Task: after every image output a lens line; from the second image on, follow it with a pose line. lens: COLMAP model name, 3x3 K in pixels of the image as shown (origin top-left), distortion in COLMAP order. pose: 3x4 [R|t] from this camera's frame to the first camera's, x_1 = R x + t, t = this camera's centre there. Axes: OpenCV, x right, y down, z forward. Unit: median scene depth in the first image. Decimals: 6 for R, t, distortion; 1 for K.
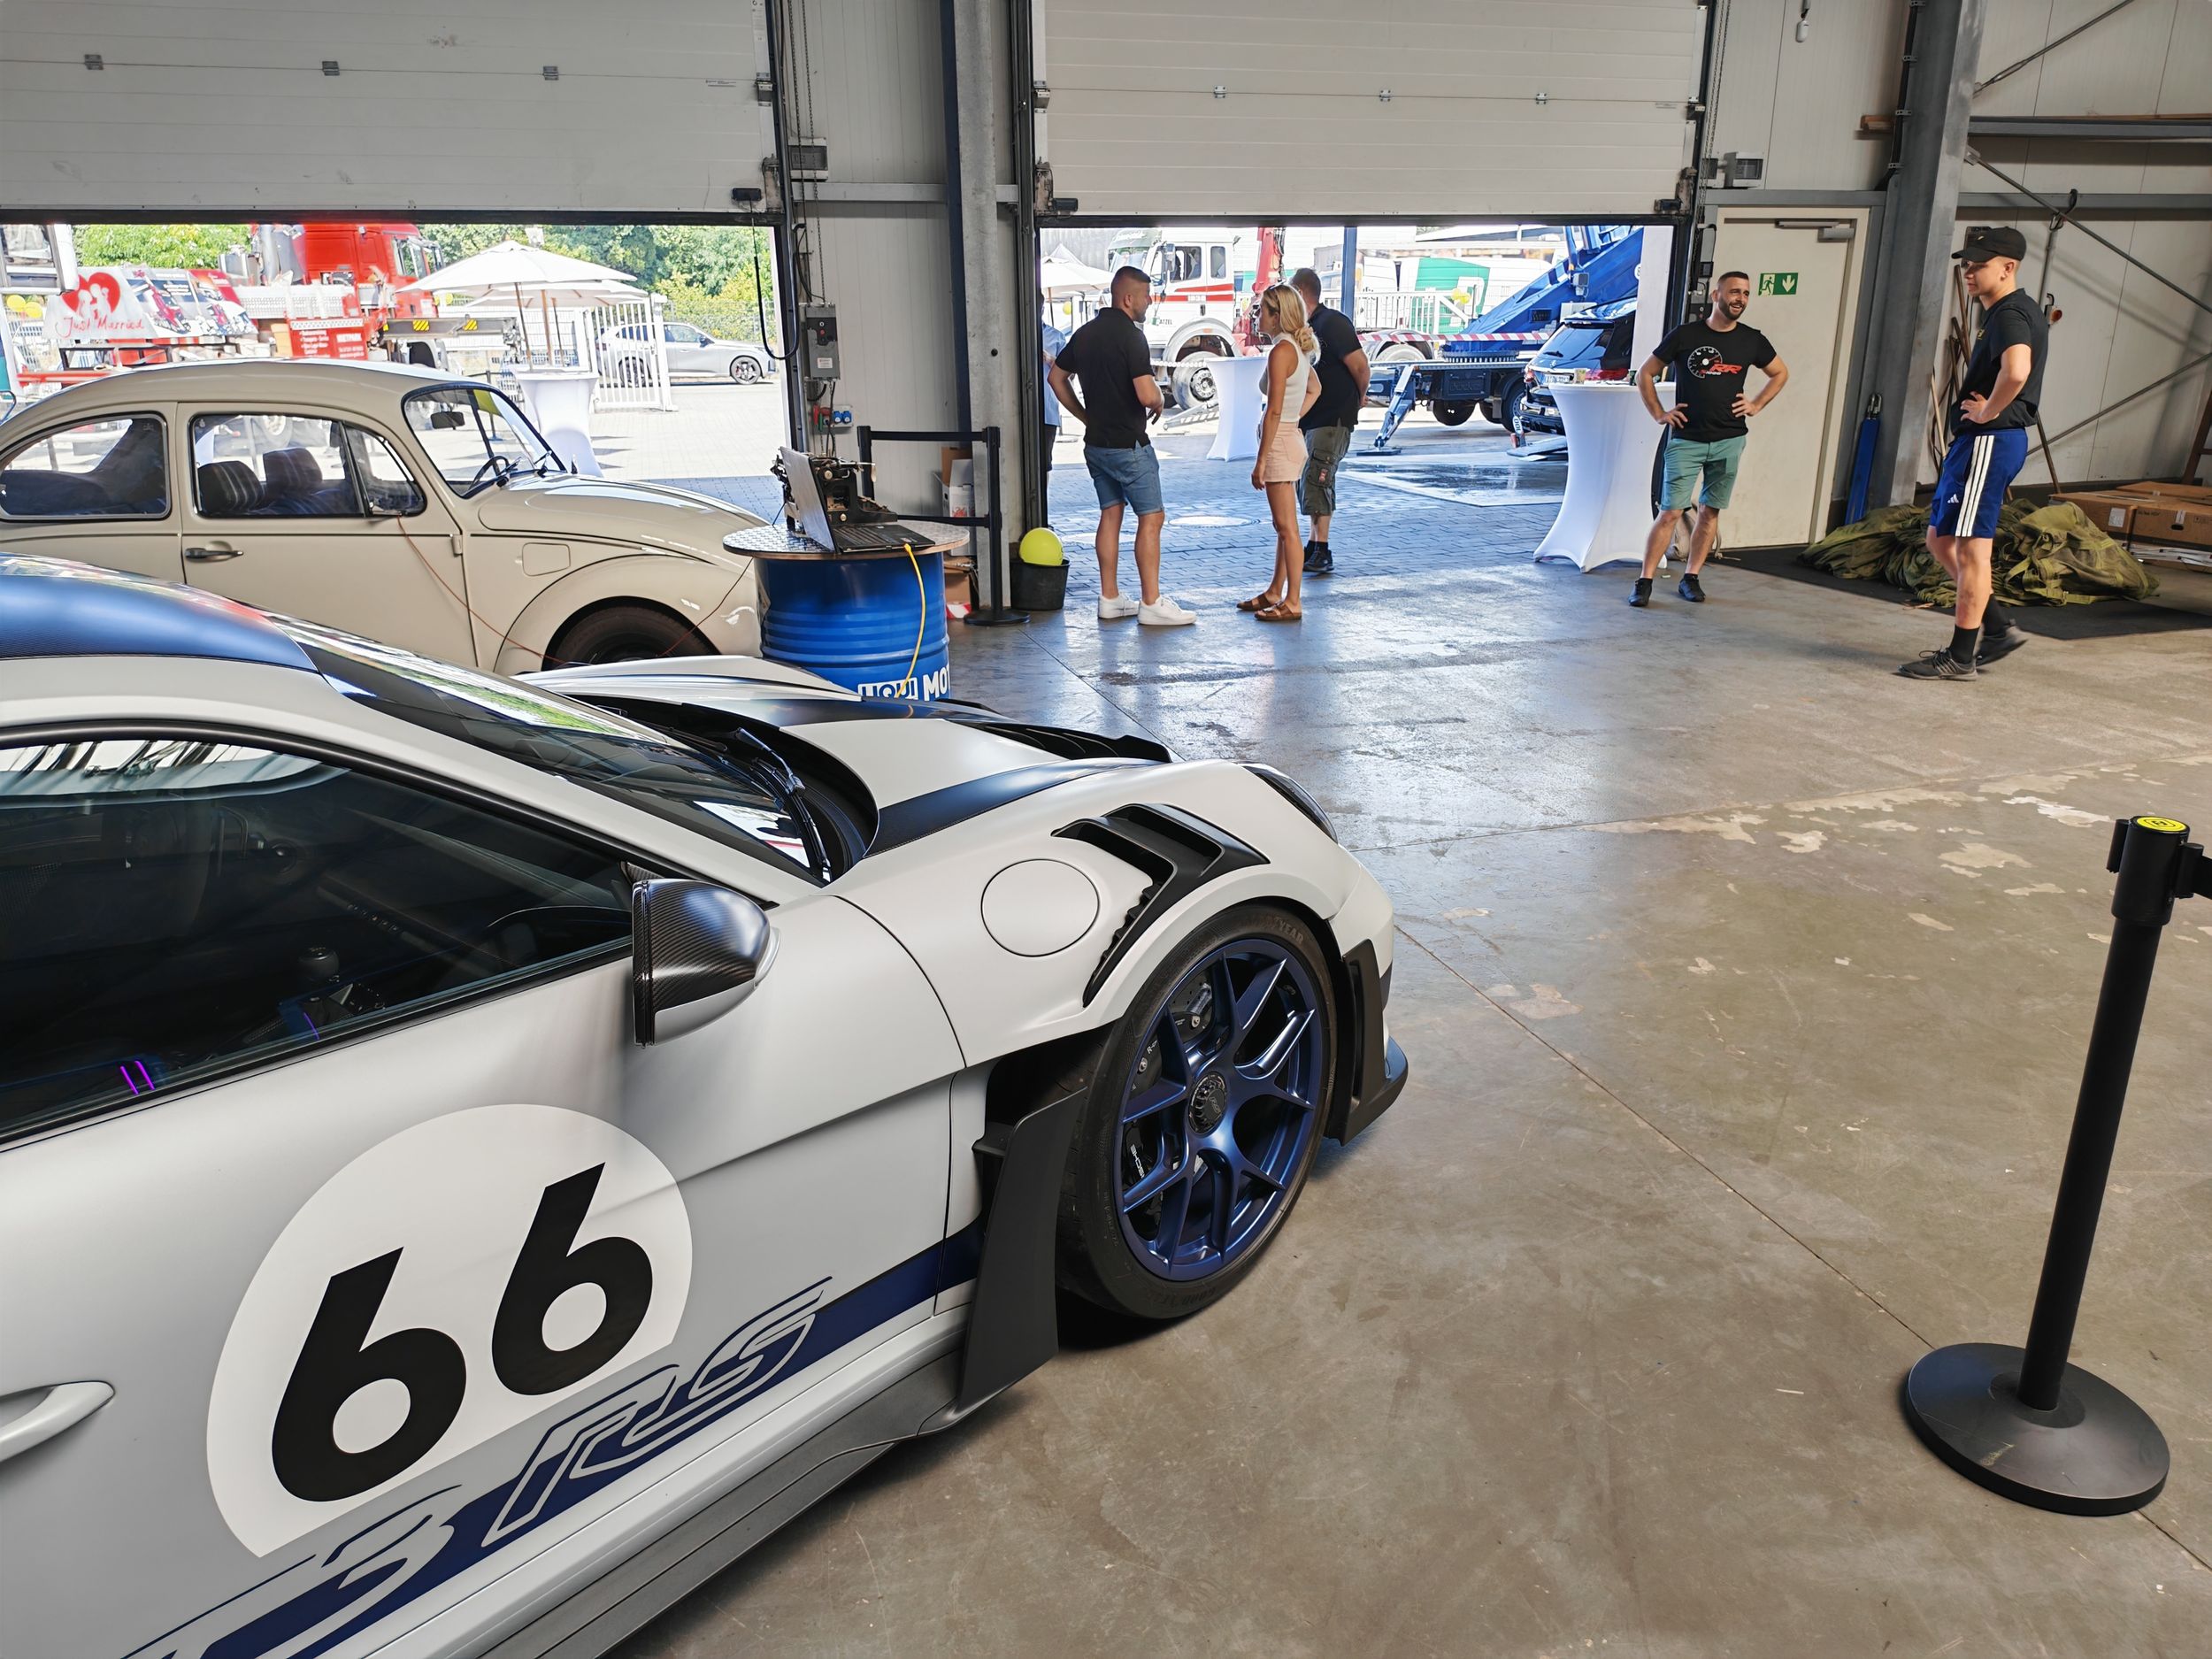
lens RADIAL K [[1518.1, 0, 1106.0], [0, 1518.1, 829.5], [0, 0, 1]] dist [0.058369, -0.069736]
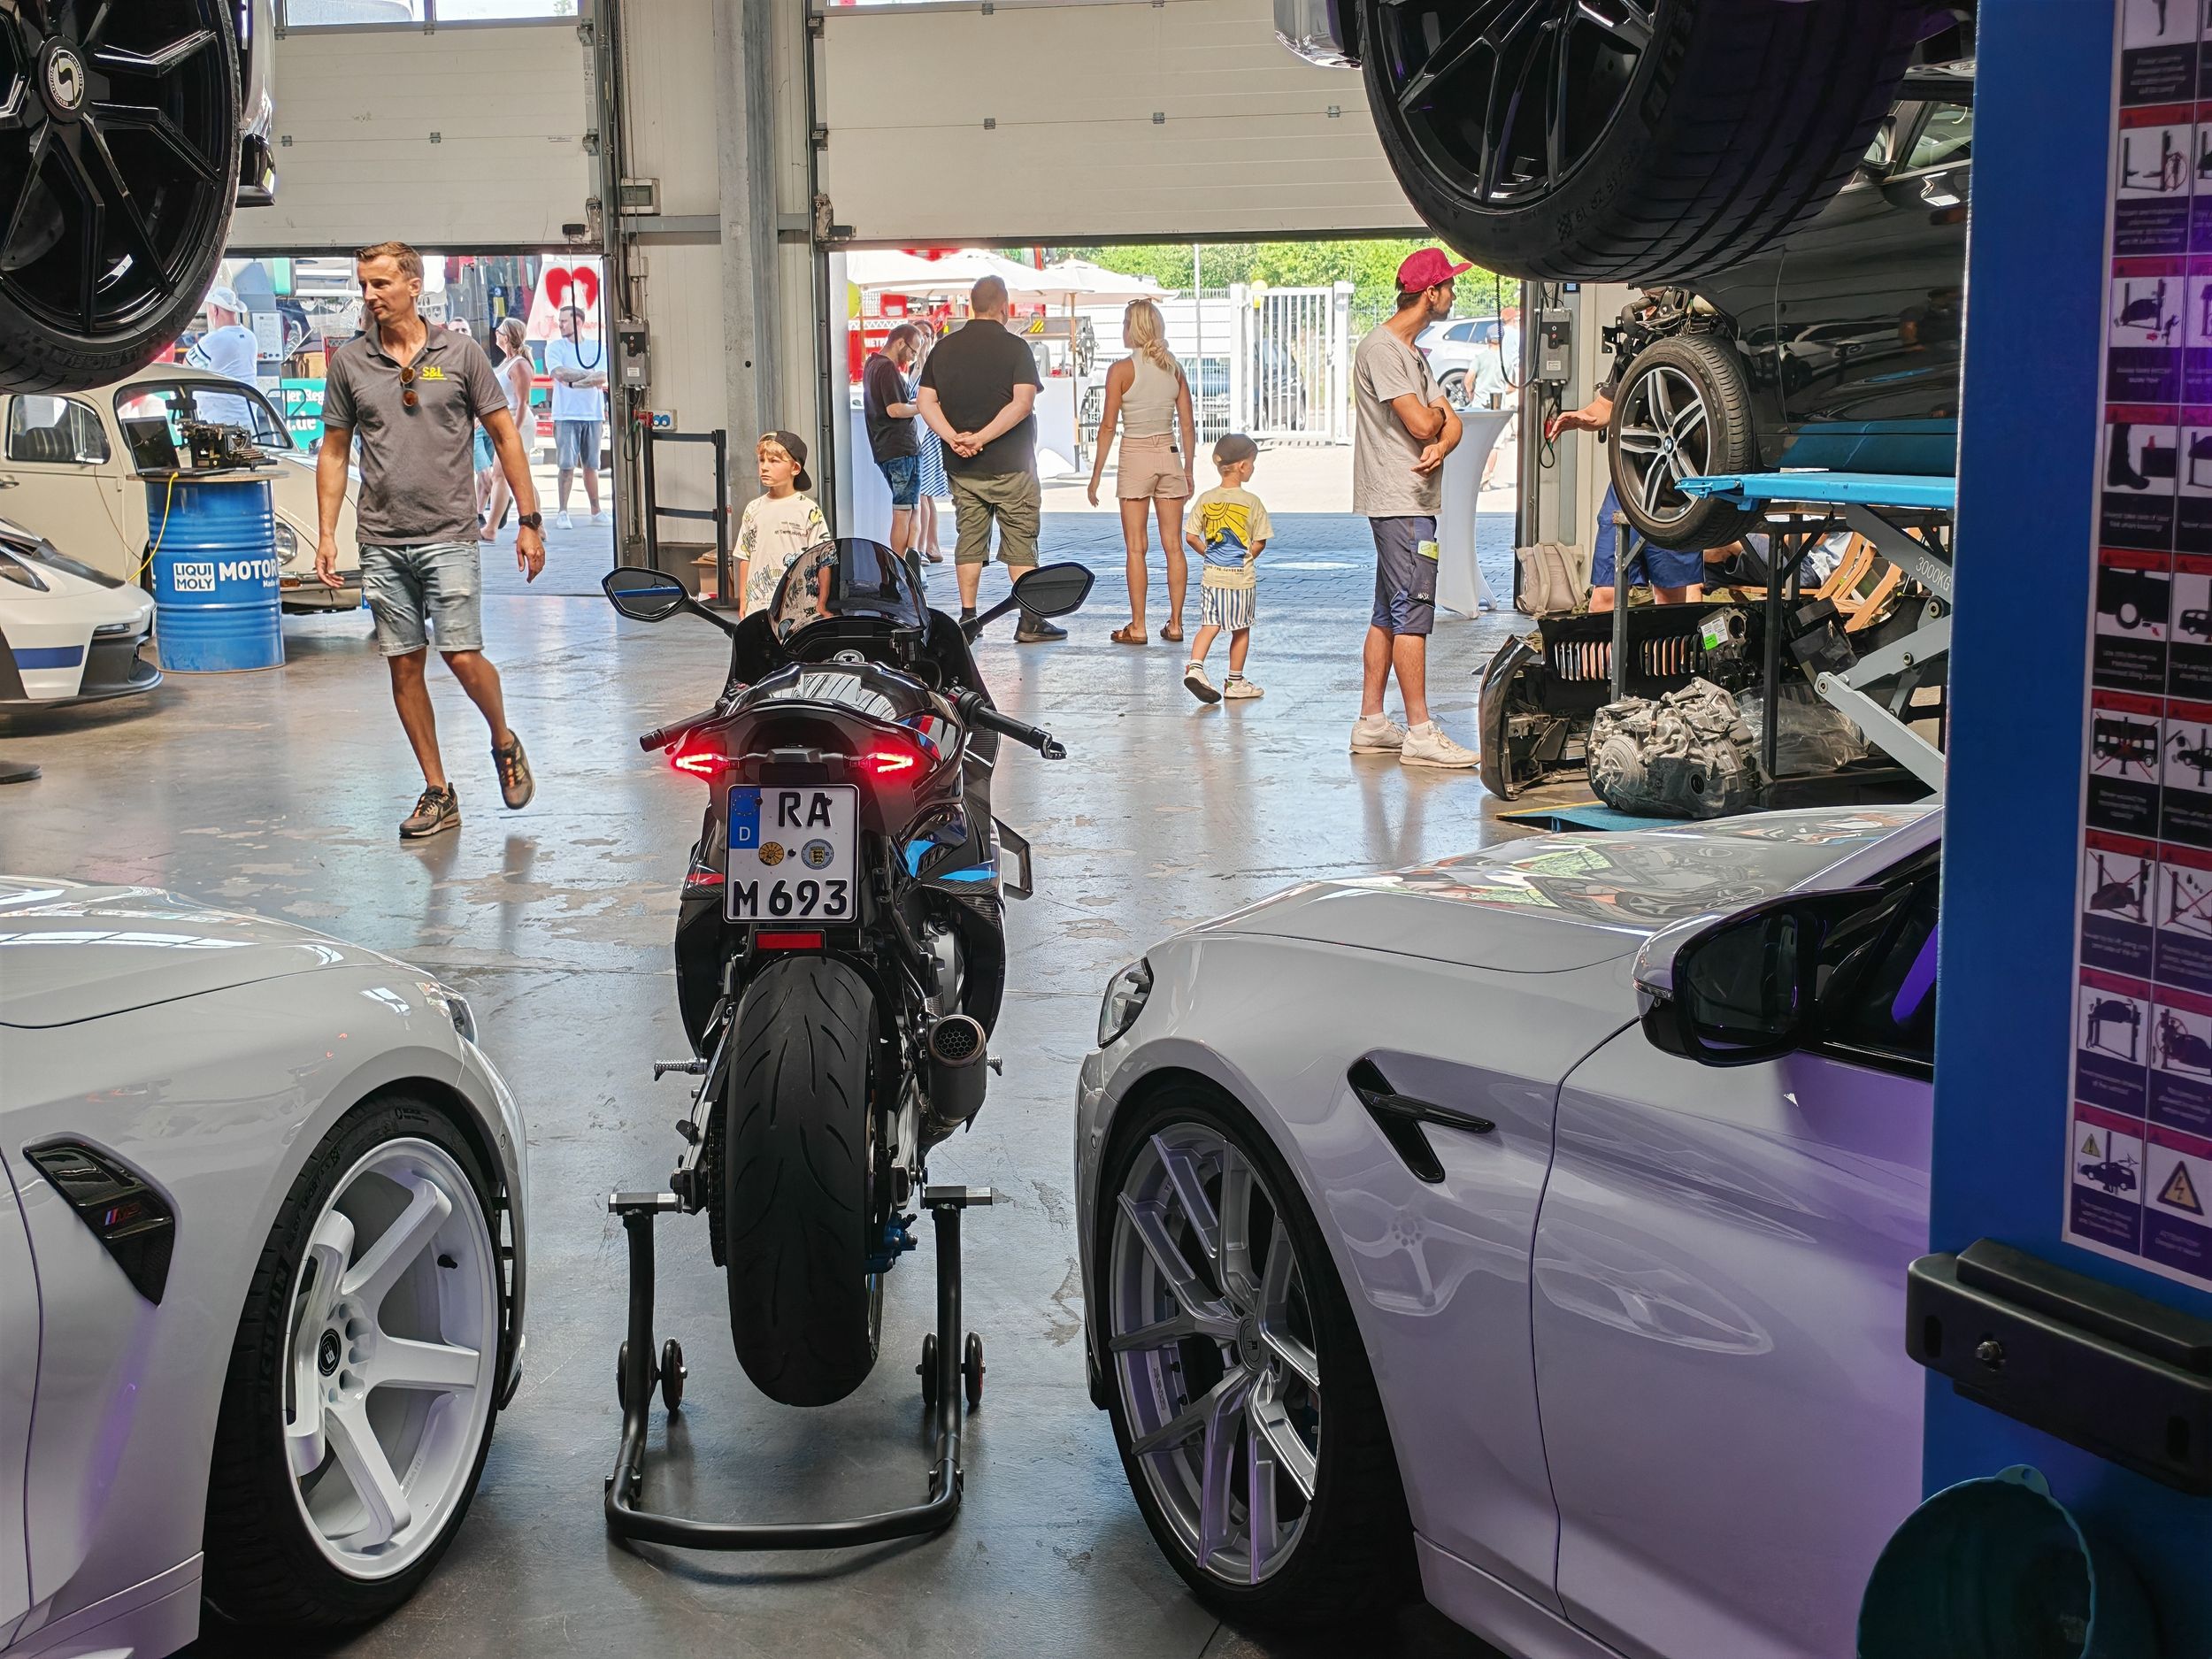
lens RADIAL K [[3044.1, 0, 1111.3], [0, 3044.1, 872.5], [0, 0, 1]] dist [0.106850, -0.115495]
pose [[0.848073, 0.098784, -0.520591, 1.110743], [-0.167167, 0.982175, -0.085953, 0.156576], [0.502820, 0.159920, 0.849469, -0.554224]]
